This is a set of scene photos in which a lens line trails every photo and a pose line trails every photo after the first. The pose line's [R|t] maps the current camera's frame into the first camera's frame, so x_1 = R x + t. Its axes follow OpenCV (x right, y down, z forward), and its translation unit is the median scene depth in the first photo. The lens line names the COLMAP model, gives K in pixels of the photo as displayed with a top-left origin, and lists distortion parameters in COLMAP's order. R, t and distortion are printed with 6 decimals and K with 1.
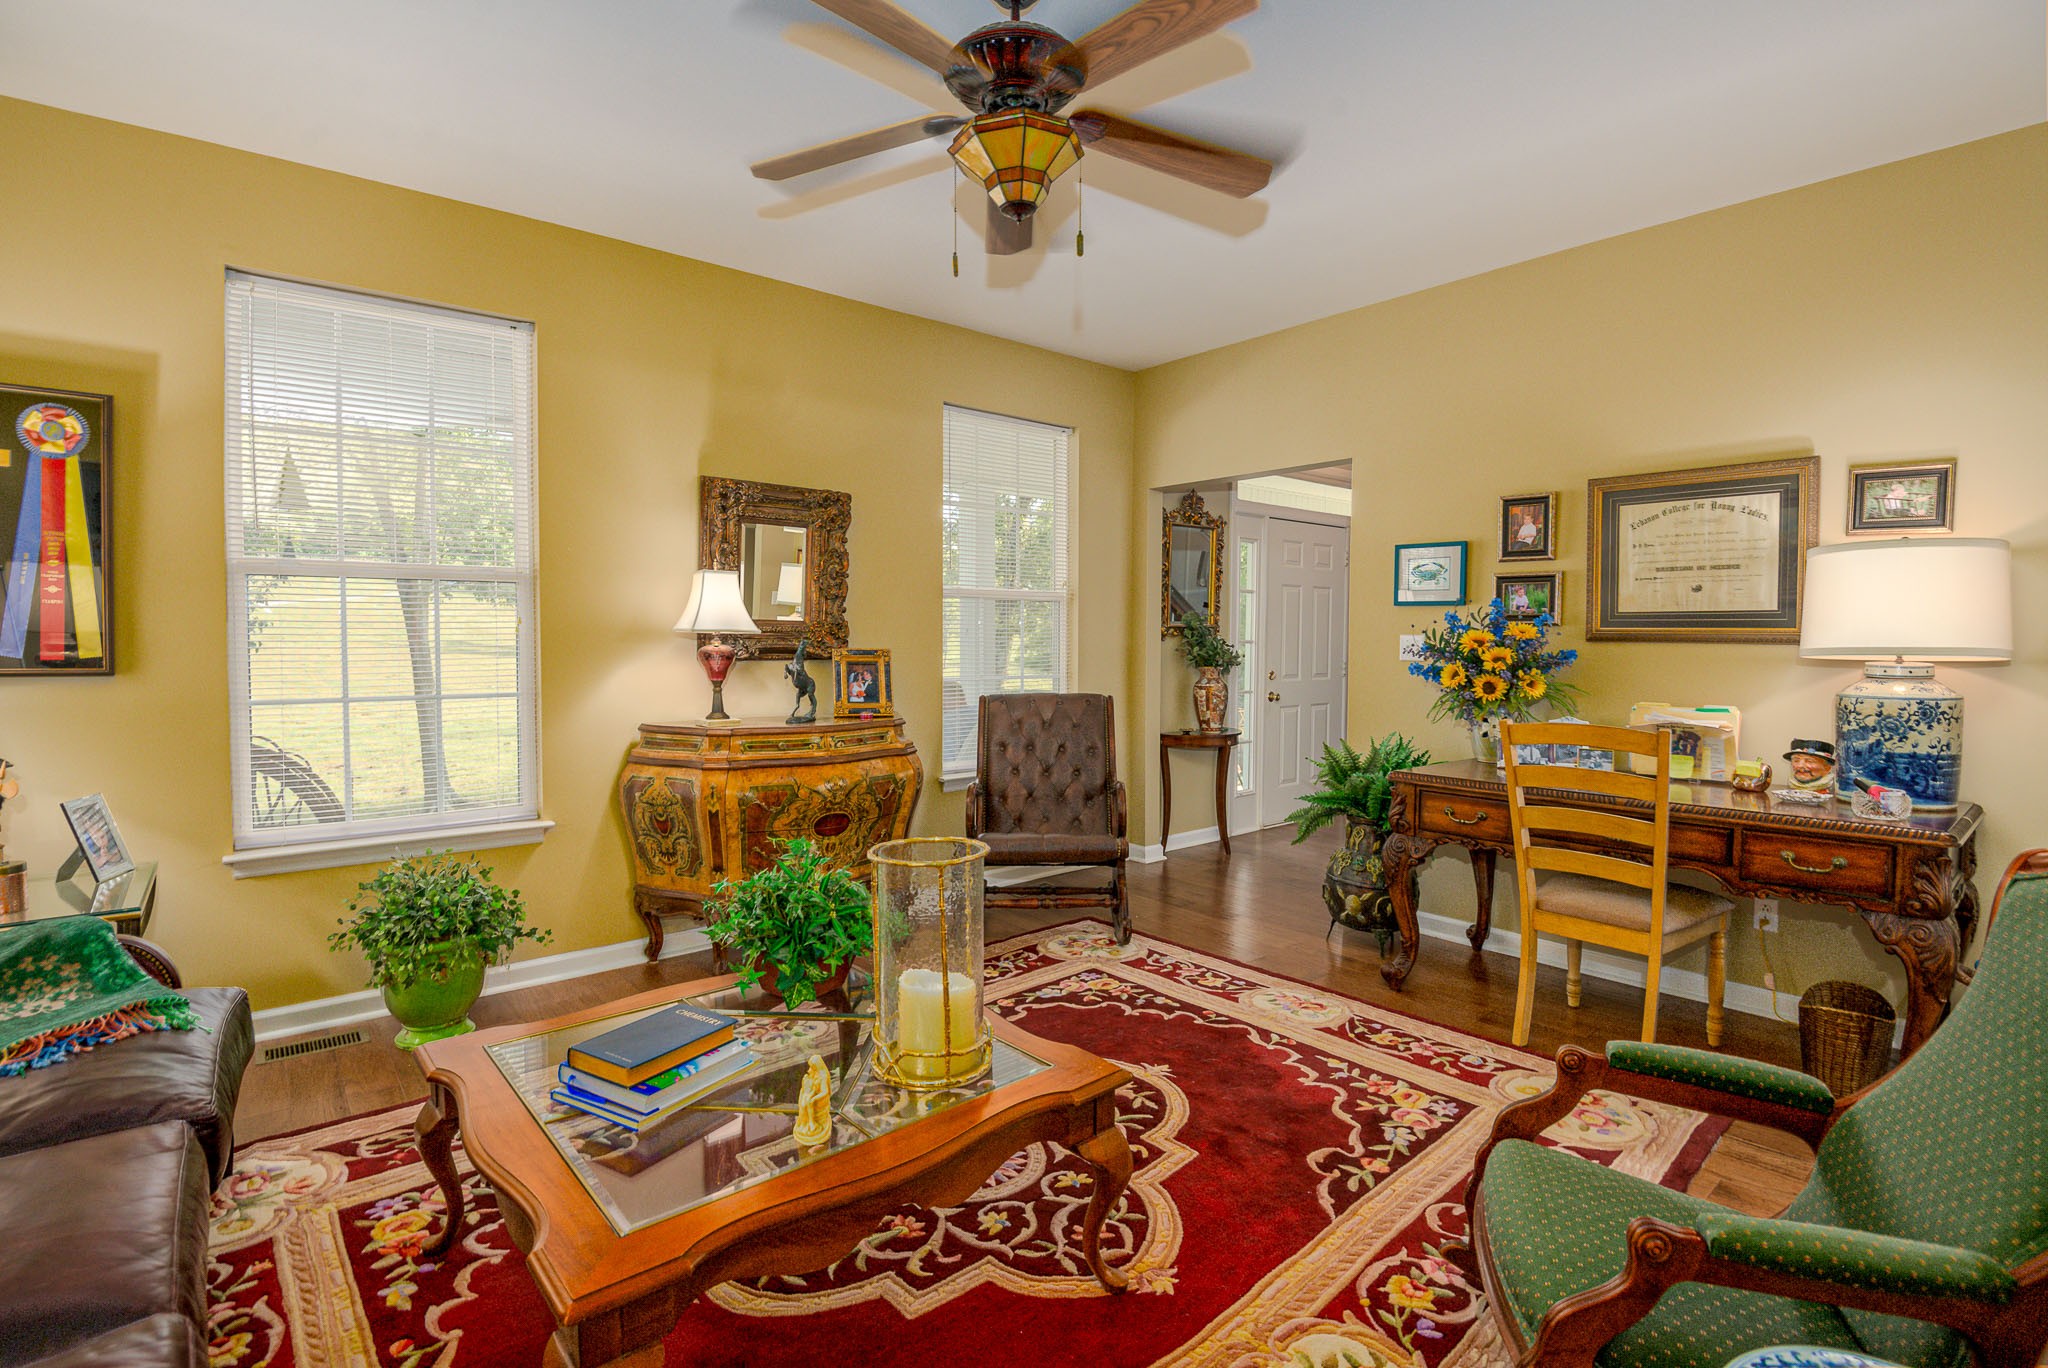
lens RADIAL K [[960.7, 0, 1024.0], [0, 960.7, 684.0], [0, 0, 1]] dist [-0.002426, -0.000576]
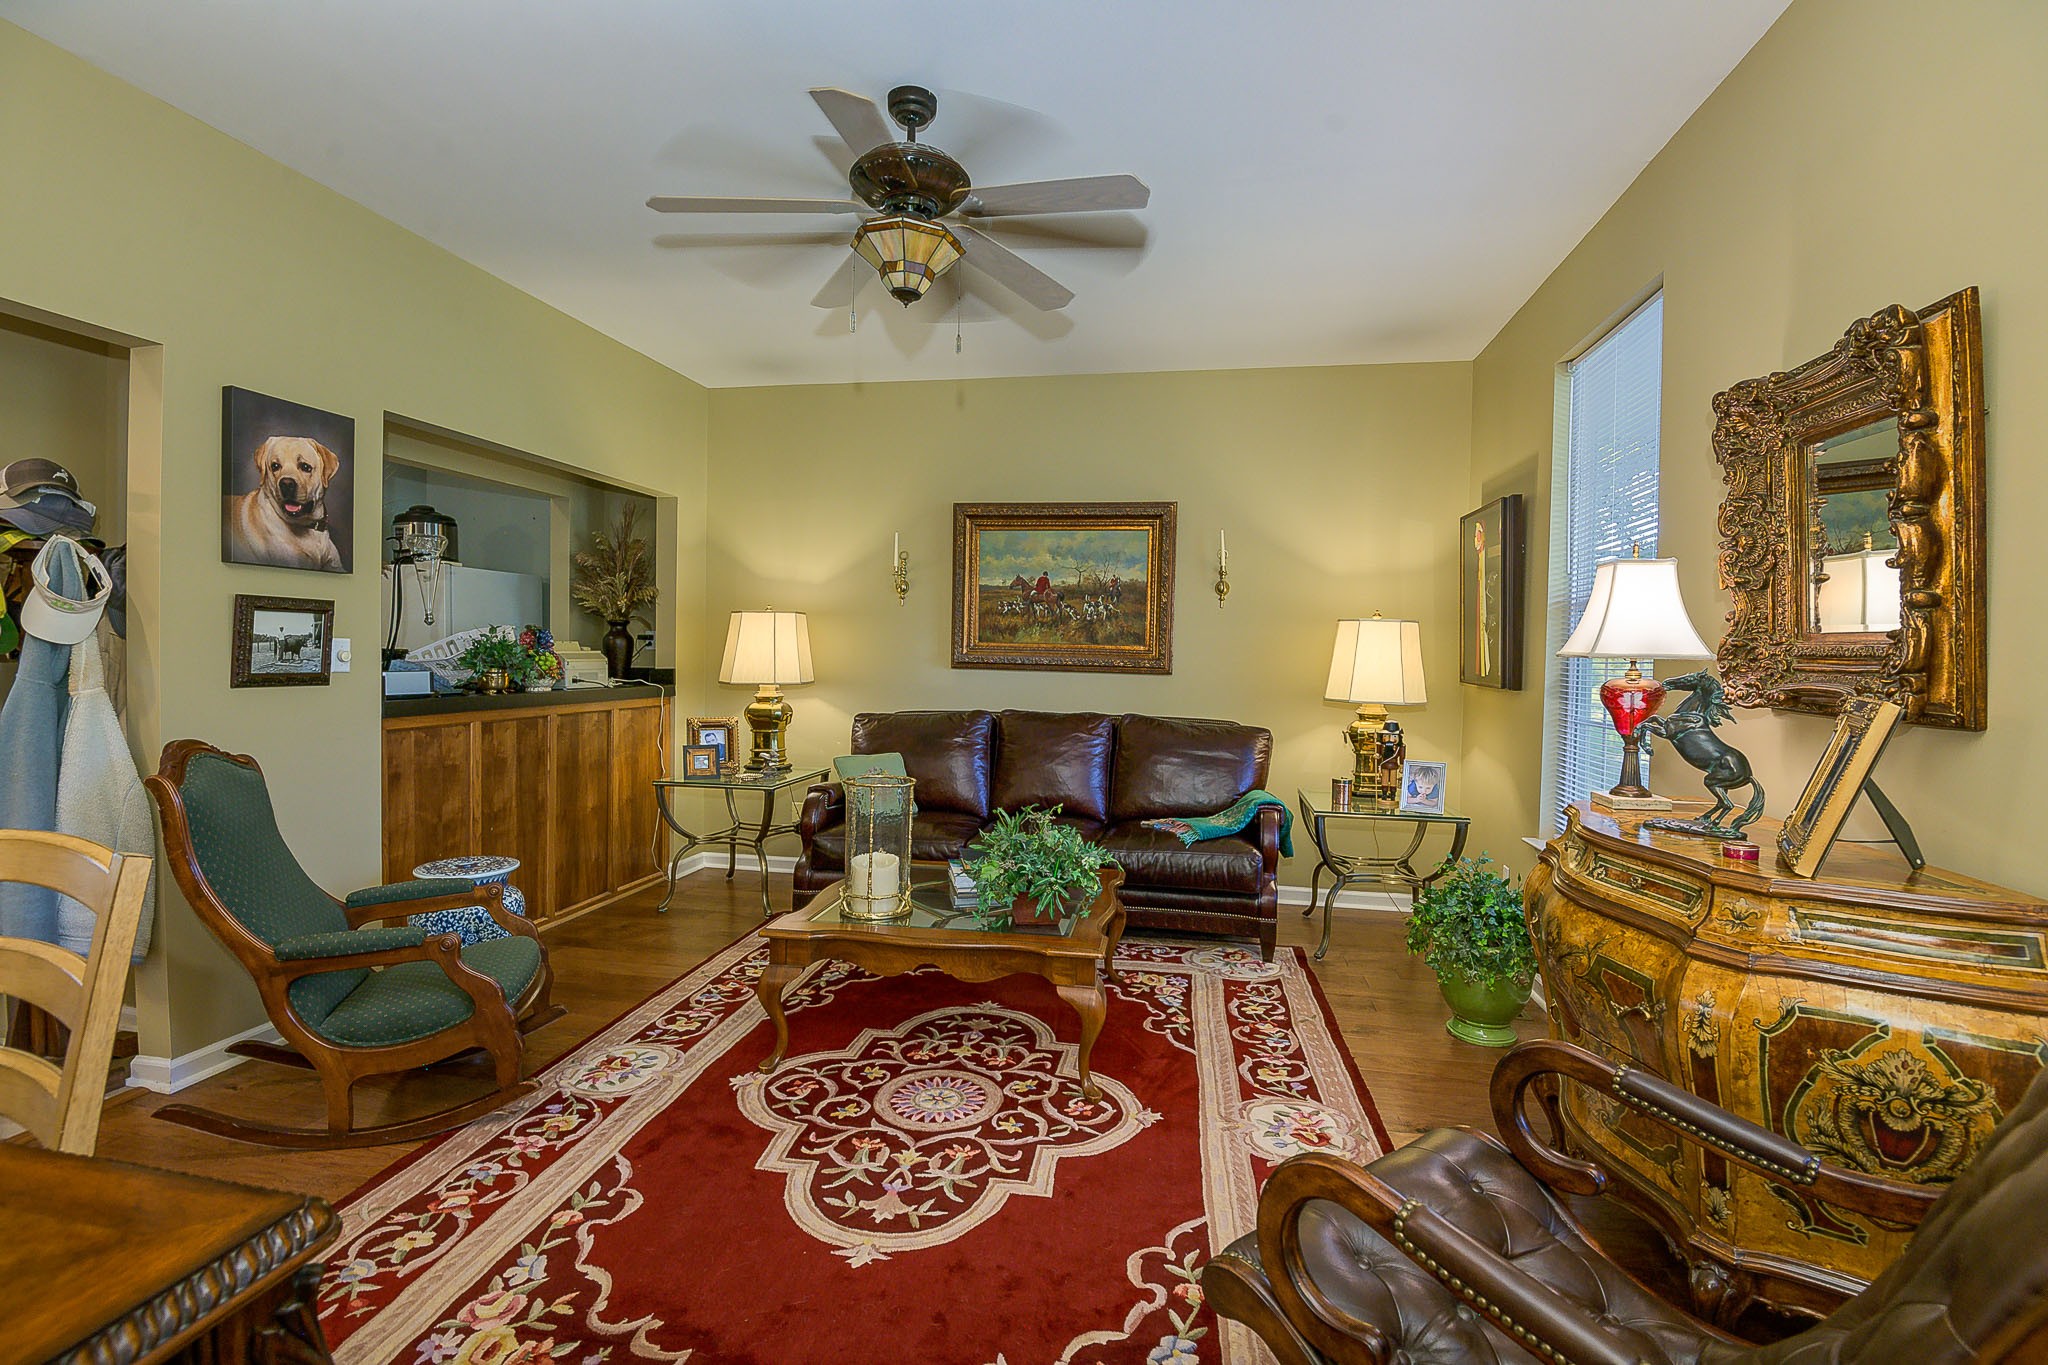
lens RADIAL K [[960.7, 0, 1024.0], [0, 960.7, 682.5], [0, 0, 1]] dist [-0.002426, -0.000576]
pose [[-0.774268, 0.013626, -0.632712, 0.616814], [-0.047924, 0.995635, 0.080088, -0.110121], [0.631041, 0.092331, -0.770235, 1.986736]]
